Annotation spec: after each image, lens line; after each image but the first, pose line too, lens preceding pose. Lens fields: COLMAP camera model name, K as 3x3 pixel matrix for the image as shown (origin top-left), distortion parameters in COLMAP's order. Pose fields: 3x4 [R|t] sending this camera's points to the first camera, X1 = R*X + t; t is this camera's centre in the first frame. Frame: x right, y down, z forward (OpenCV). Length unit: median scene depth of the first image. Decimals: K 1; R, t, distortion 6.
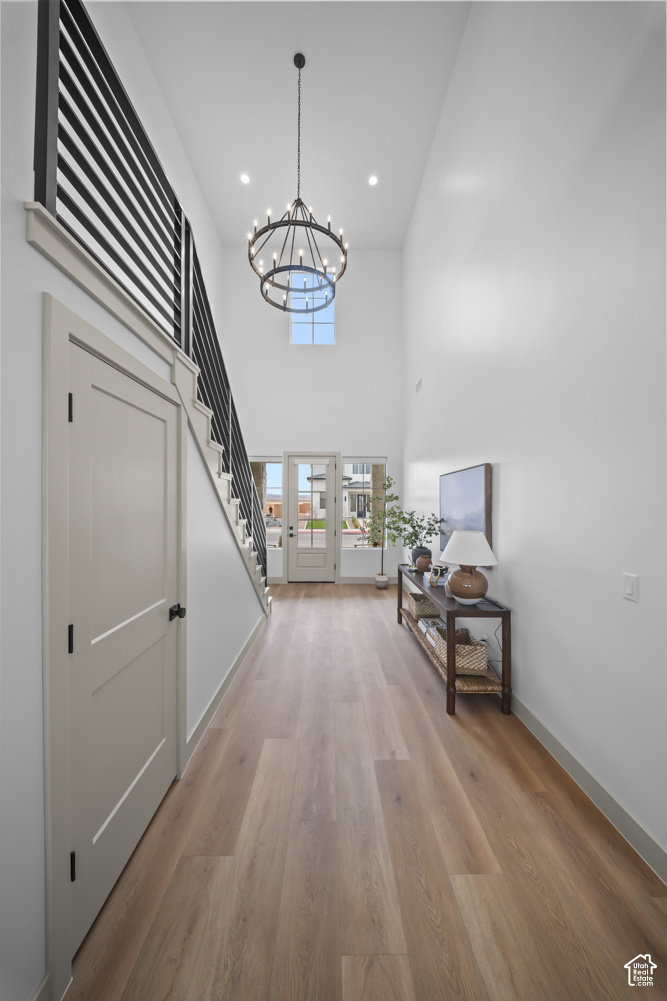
lens RADIAL K [[351.4, 0, 333.5], [0, 351.4, 500.5], [0, 0, 1]] dist [0.000771, -0.000157]
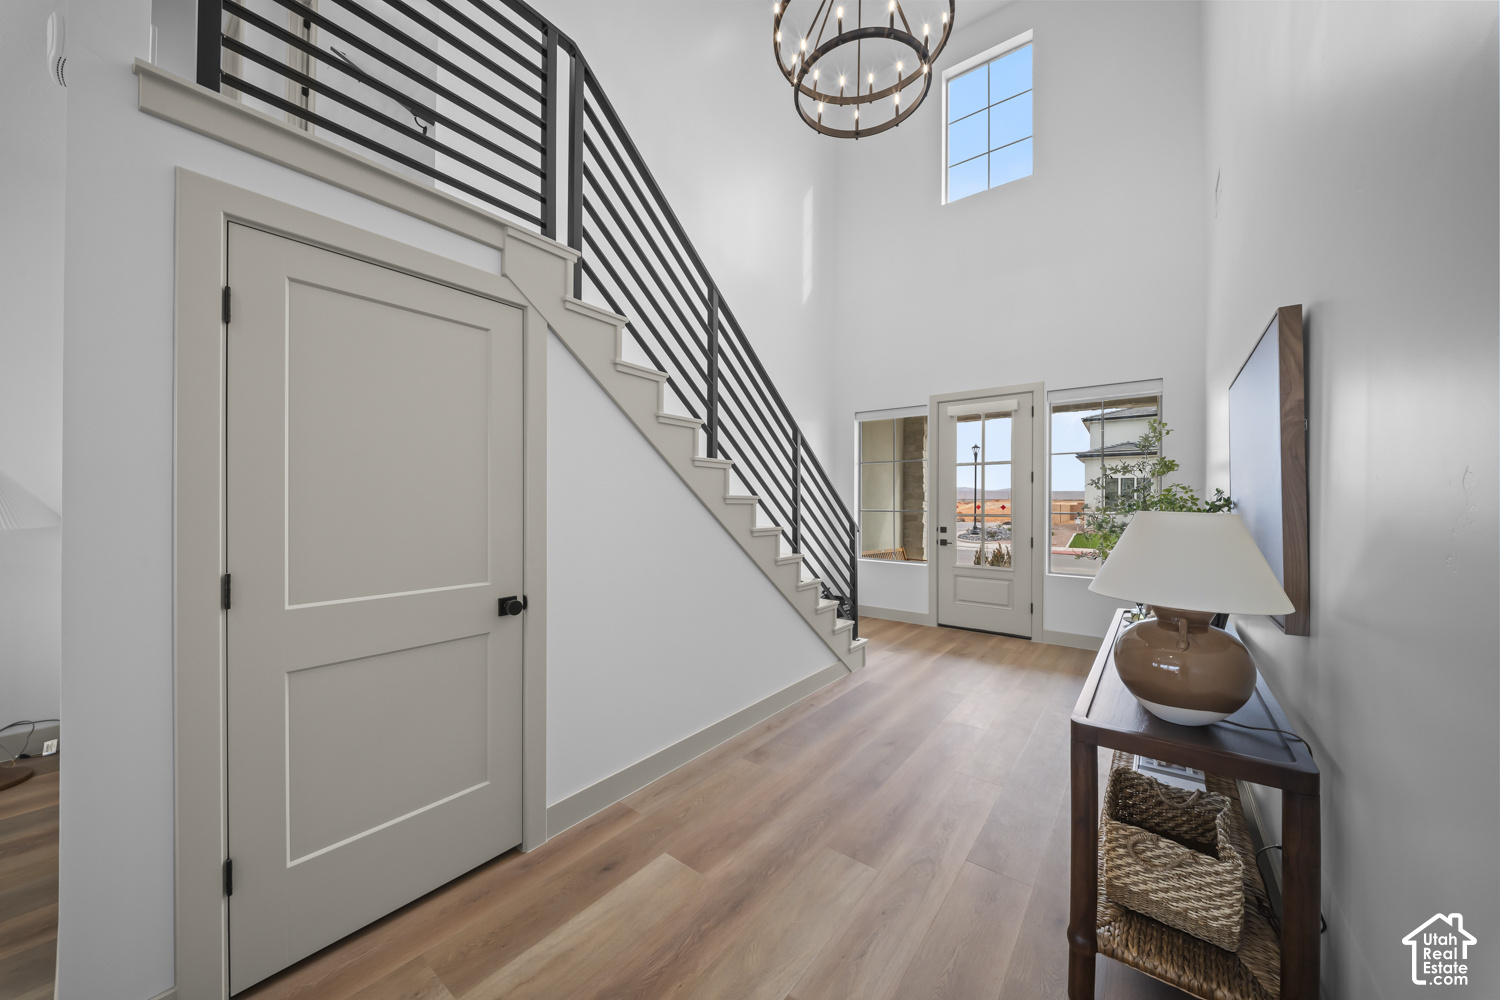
lens RADIAL K [[526.5, 0, 745.5], [0, 526.5, 499.0], [0, 0, 1]] dist [0.000771, -0.000157]
pose [[0.776591, -0.004267, -0.629991, 0.374769], [0.001133, 0.999985, -0.005378, 0.076441], [0.630004, 0.003463, 0.776584, 0.325372]]
